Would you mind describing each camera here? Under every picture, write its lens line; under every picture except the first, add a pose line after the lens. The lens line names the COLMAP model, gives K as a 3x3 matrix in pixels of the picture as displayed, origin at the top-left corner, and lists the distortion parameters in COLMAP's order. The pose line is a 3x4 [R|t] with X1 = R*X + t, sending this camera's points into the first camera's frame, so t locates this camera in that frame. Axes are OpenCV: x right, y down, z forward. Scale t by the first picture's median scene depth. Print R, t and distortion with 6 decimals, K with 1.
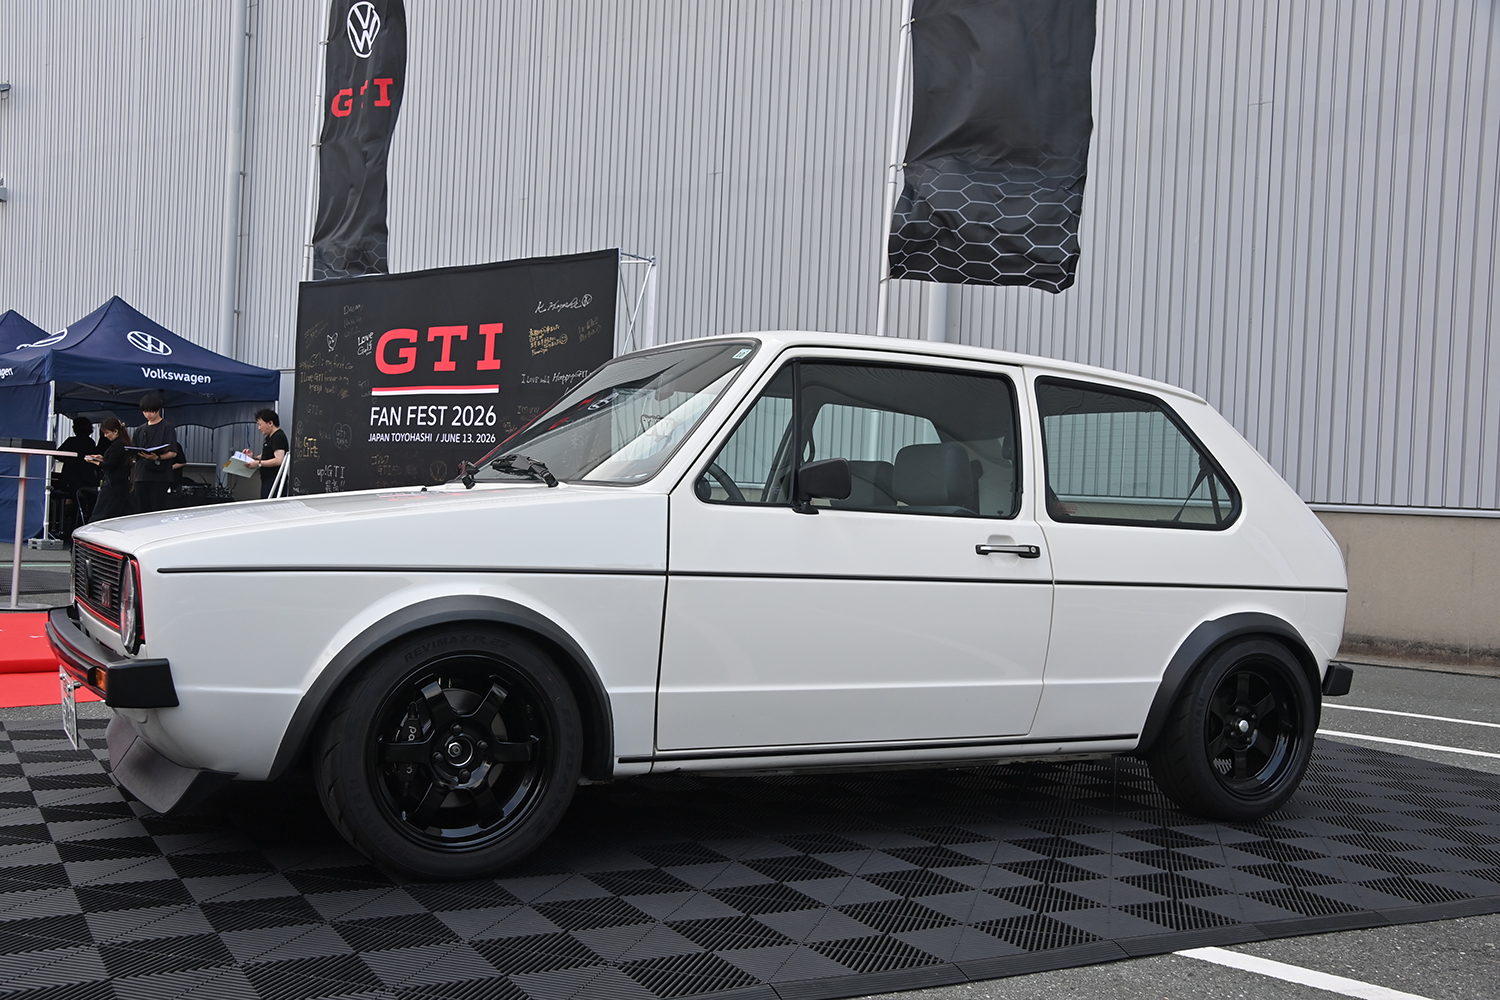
lens RADIAL K [[1517.9, 0, 737.1], [0, 1517.9, 521.3], [0, 0, 1]] dist [0.031033, 0.000000]
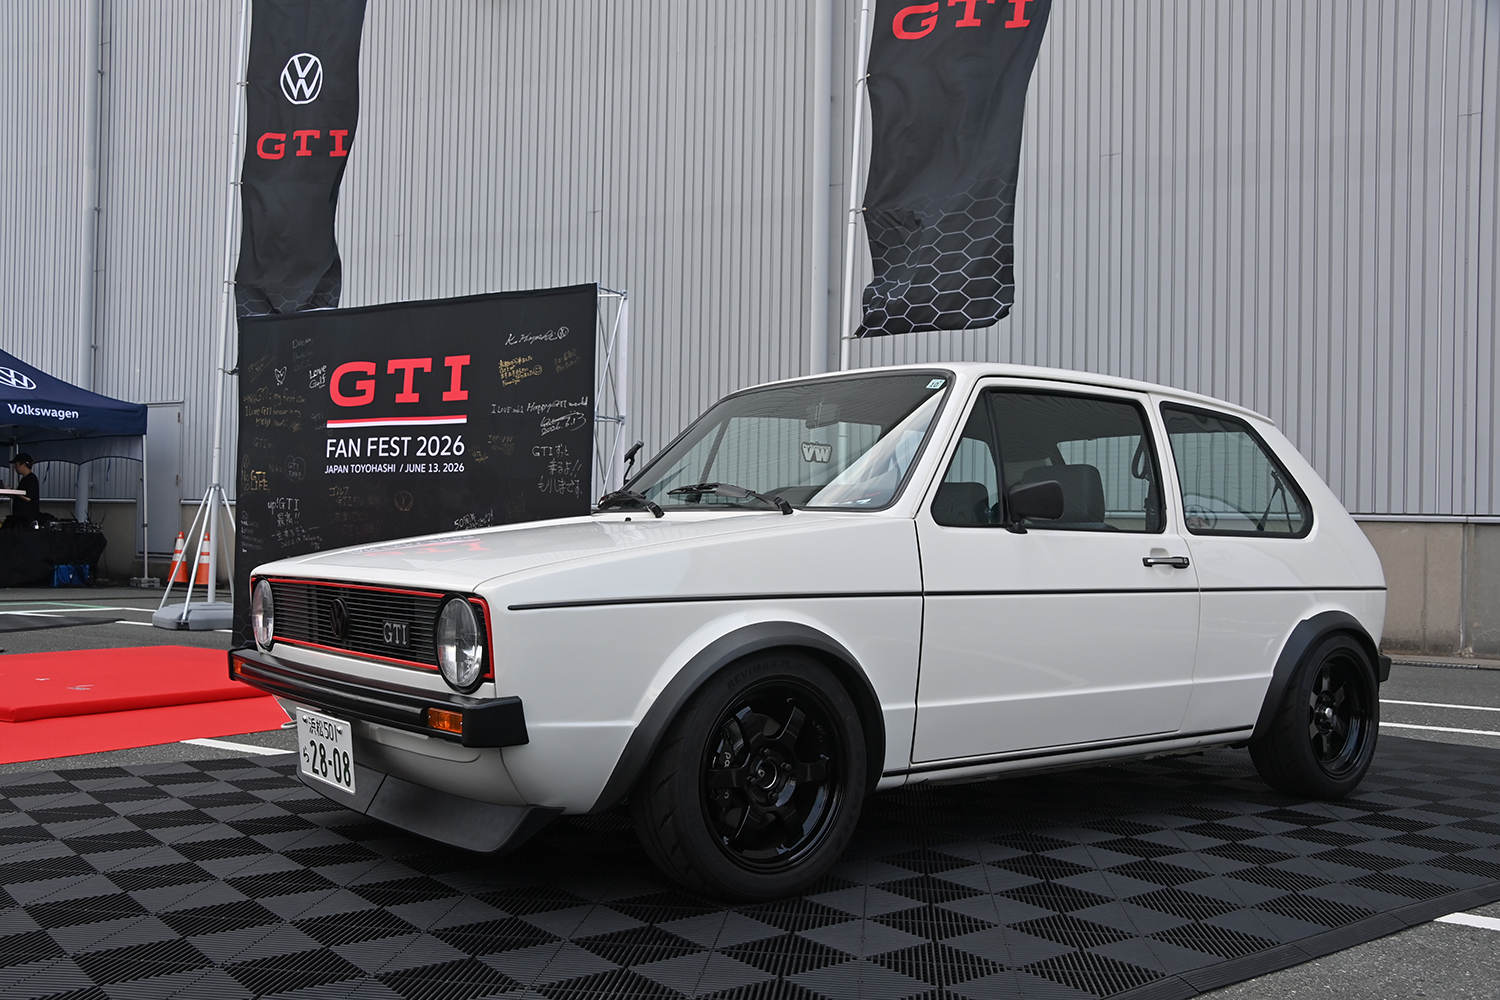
lens RADIAL K [[1453.5, 0, 750.4], [0, 1453.5, 472.9], [0, 0, 1]] dist [-0.018114, 0.000000]
pose [[0.986941, -0.019494, 0.159900, -0.128390], [0.026909, 0.998654, -0.044338, -0.002979], [-0.158820, 0.048061, 0.986137, 0.009659]]
